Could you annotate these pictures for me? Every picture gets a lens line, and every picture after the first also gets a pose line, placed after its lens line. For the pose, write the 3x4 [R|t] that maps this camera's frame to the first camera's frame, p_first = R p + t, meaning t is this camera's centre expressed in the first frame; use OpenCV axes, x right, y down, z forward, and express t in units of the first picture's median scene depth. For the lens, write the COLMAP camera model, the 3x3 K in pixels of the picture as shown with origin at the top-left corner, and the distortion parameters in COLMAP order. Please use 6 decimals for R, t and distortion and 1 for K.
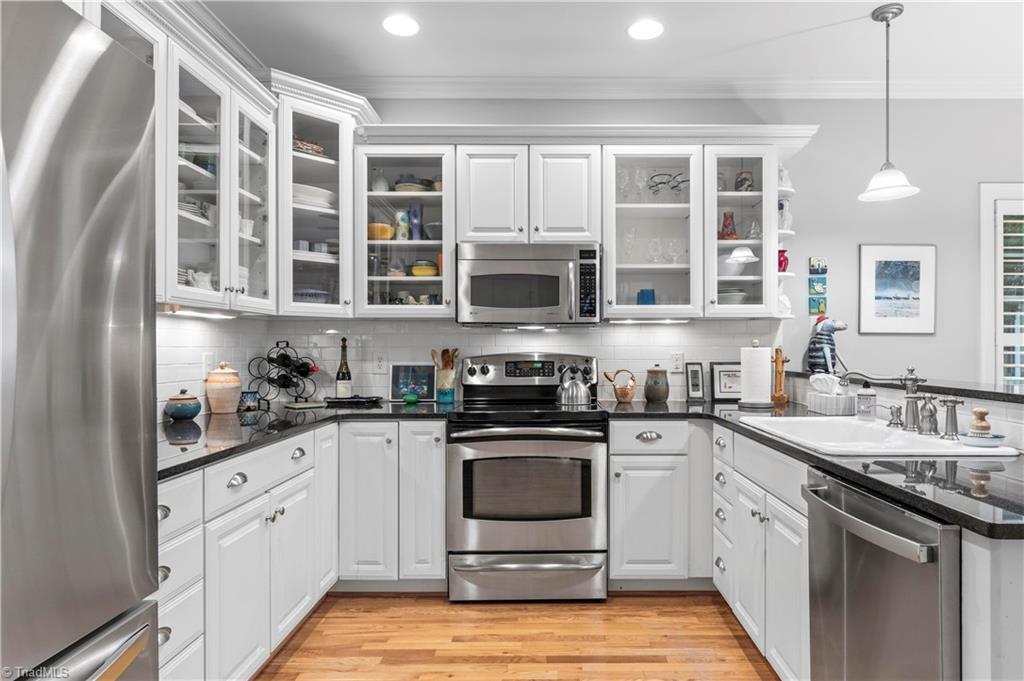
lens RADIAL K [[593.7, 0, 537.6], [0, 593.7, 344.0], [0, 0, 1]] dist [-0.002600, -0.000553]
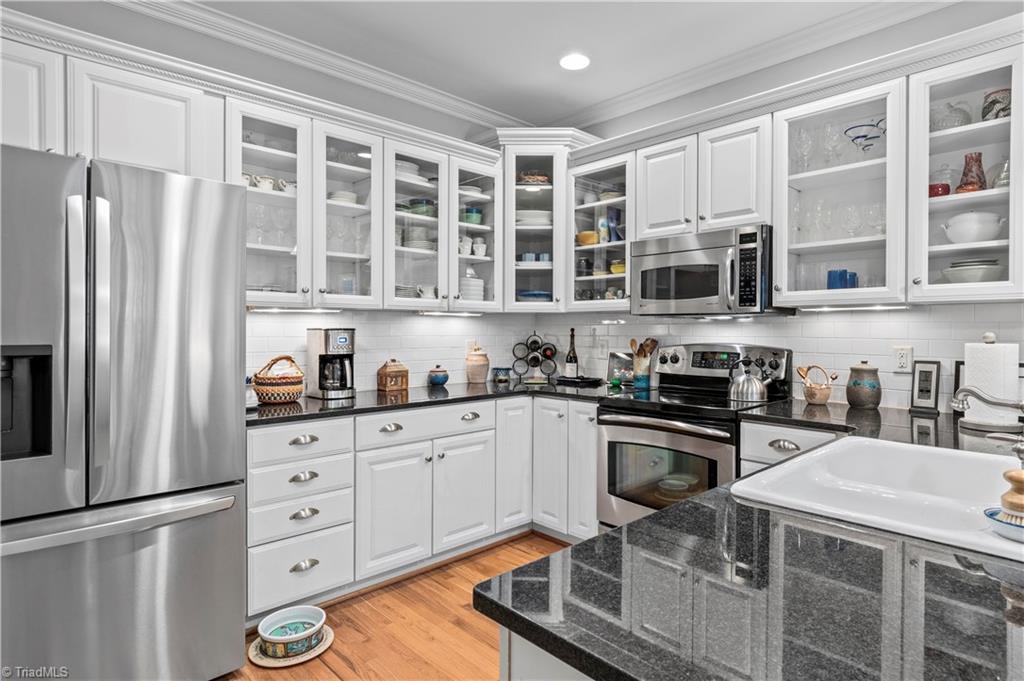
lens RADIAL K [[530.8, 0, 514.0], [0, 530.8, 329.1], [0, 0, 1]] dist [0.000368, 0.000377]
pose [[0.712717, 0.000806, -0.701452, 0.381535], [0.002838, 0.999988, 0.004032, -0.014348], [0.701446, -0.004864, 0.712706, 0.153901]]
